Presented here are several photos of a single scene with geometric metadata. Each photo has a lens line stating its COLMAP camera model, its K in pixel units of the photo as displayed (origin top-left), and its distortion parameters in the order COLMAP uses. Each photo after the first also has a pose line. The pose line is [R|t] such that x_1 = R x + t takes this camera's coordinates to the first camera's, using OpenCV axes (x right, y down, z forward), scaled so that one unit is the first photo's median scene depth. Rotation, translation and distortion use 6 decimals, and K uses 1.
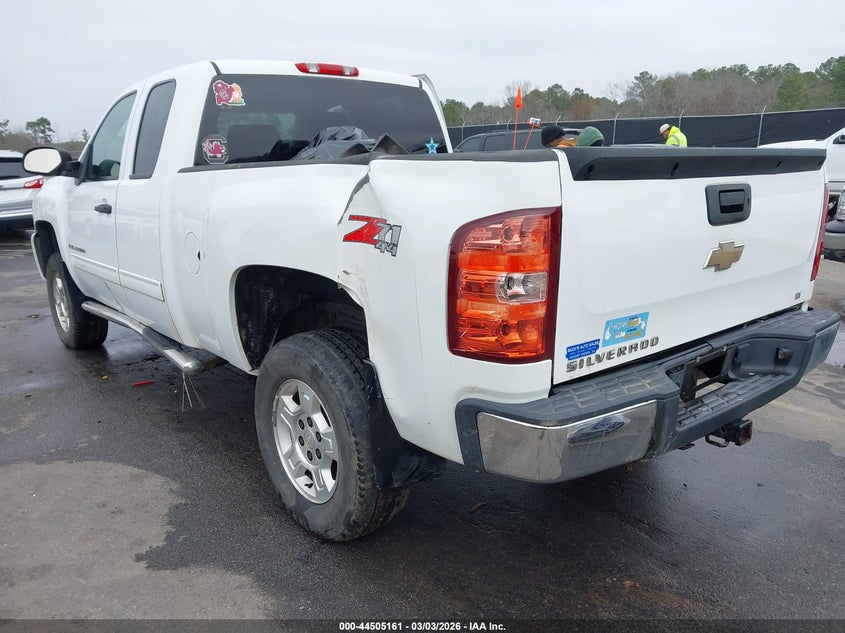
lens RADIAL K [[658.6, 0, 422.5], [0, 658.6, 316.5], [0, 0, 1]] dist [0.005906, 0.005733]
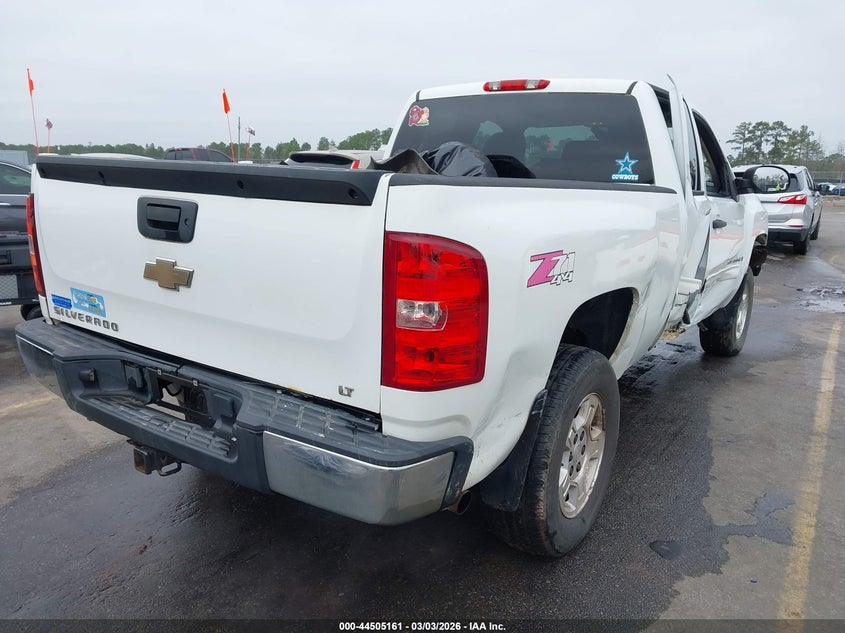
lens RADIAL K [[658.6, 0, 422.5], [0, 658.6, 316.5], [0, 0, 1]] dist [0.005906, 0.005733]
pose [[0.280157, 0.234743, -0.930810, 1.276124], [-0.257554, 0.952470, 0.162686, -0.247565], [0.924758, 0.194156, 0.327300, 0.913218]]
